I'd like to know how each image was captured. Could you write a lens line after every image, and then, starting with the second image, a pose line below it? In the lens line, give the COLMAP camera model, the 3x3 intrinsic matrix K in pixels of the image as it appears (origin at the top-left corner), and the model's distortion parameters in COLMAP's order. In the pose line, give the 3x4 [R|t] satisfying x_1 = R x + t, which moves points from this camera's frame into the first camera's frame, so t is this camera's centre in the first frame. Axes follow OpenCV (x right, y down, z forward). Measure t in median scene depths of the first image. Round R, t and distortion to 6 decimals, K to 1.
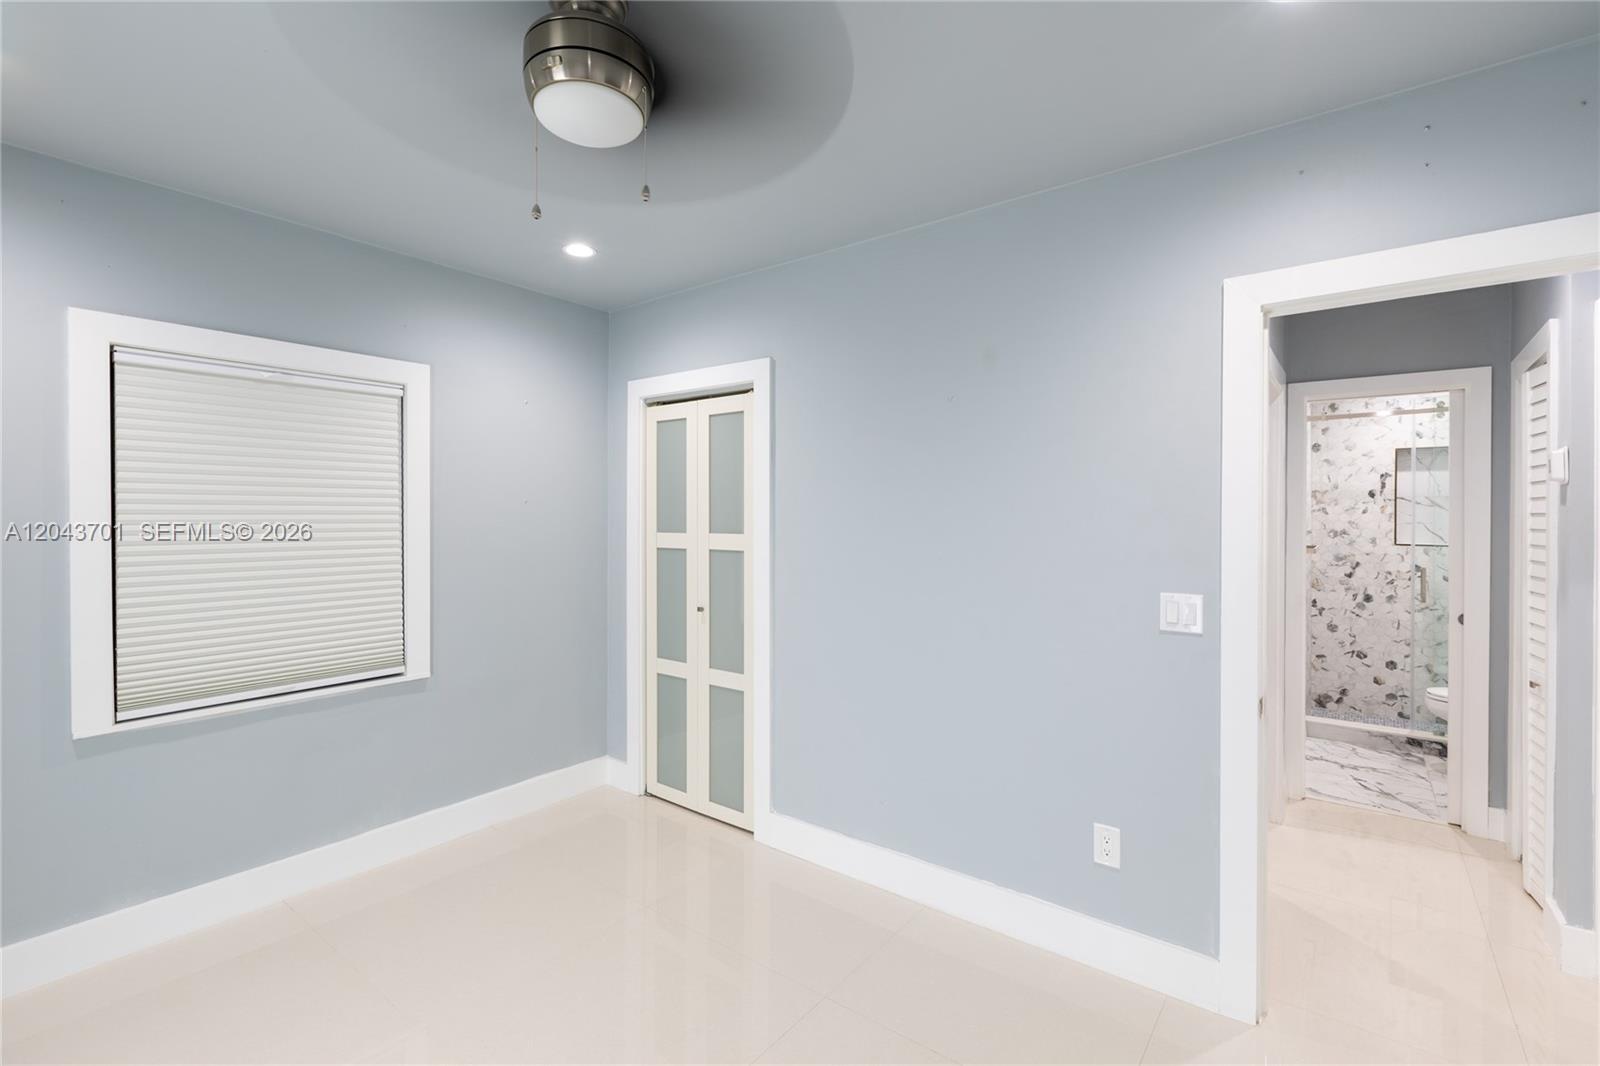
lens RADIAL K [[707.3, 0, 809.0], [0, 707.3, 521.7], [0, 0, 1]] dist [0.002216, 0.000381]
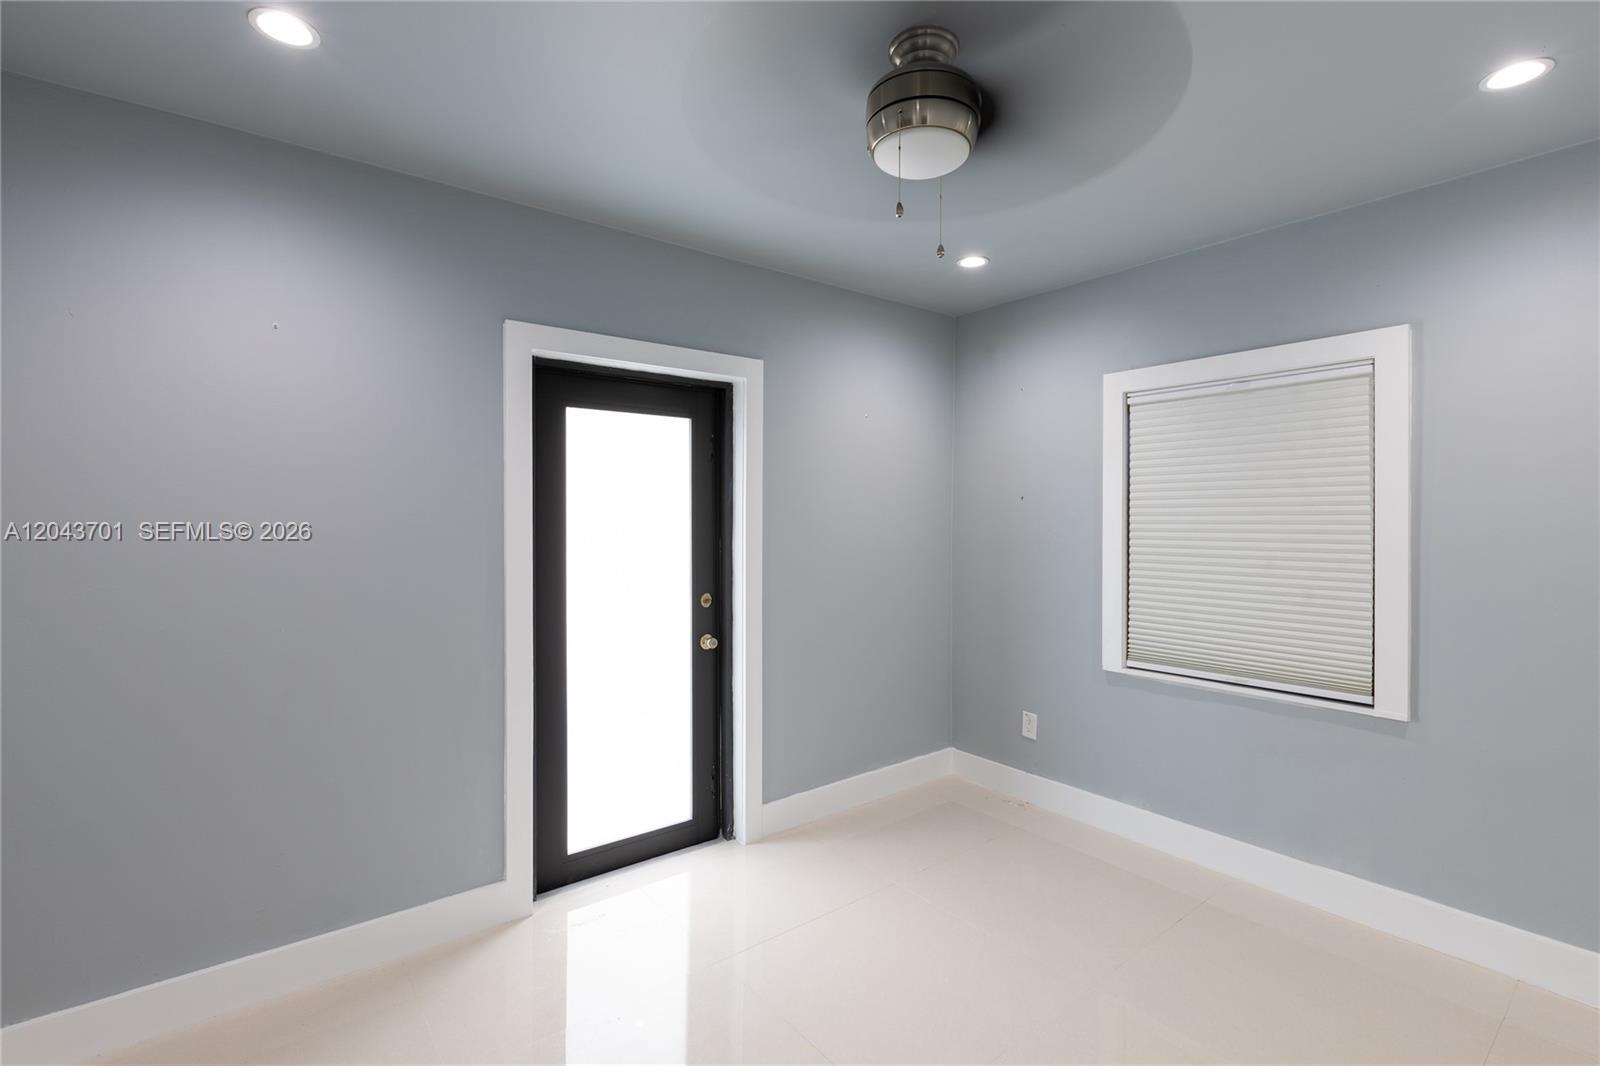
lens RADIAL K [[744.3, 0, 807.8], [0, 744.3, 528.0], [0, 0, 1]] dist [-0.000997, 0.000740]
pose [[-0.244375, 0.008963, -0.969639, 0.395704], [-0.008409, 0.999900, 0.011362, 0.001125], [0.969644, 0.010931, -0.244275, 0.517009]]
